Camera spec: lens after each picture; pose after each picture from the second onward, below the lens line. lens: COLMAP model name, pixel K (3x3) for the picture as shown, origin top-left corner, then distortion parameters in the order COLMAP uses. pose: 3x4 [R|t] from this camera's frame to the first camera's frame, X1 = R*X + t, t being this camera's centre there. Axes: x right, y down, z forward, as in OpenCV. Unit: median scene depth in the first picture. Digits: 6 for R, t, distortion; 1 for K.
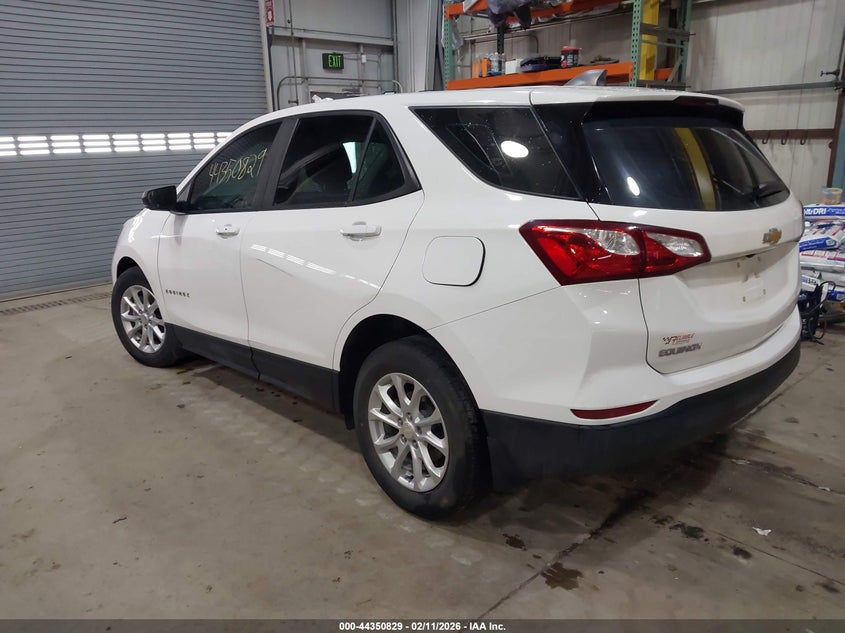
lens RADIAL K [[653.2, 0, 420.7], [0, 653.2, 332.4], [0, 0, 1]] dist [-0.004043, -0.003844]
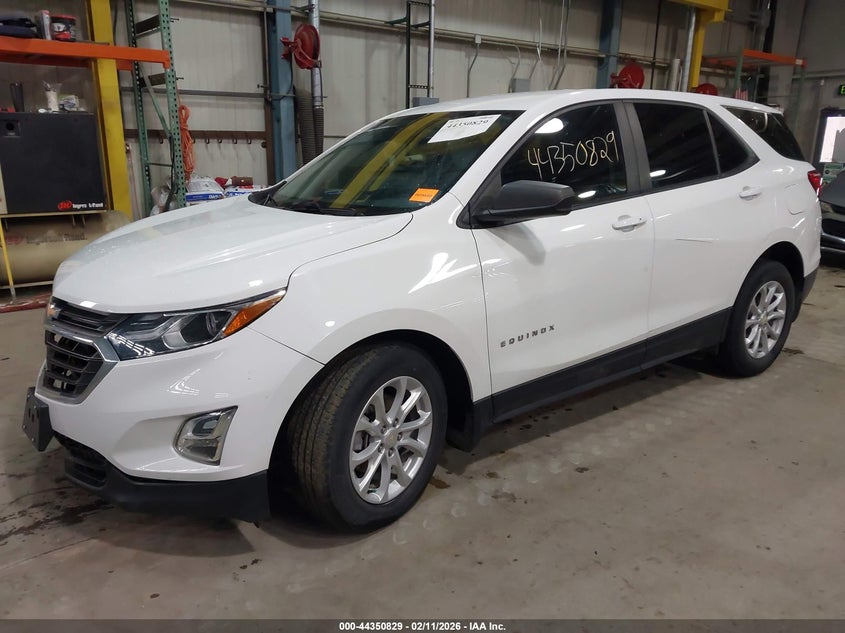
lens RADIAL K [[653.2, 0, 420.7], [0, 653.2, 332.4], [0, 0, 1]] dist [-0.004043, -0.003844]
pose [[0.121901, -0.255657, 0.959051, -1.639730], [0.269929, 0.938378, 0.215836, -0.379364], [-0.955133, 0.232565, 0.183398, 1.535645]]
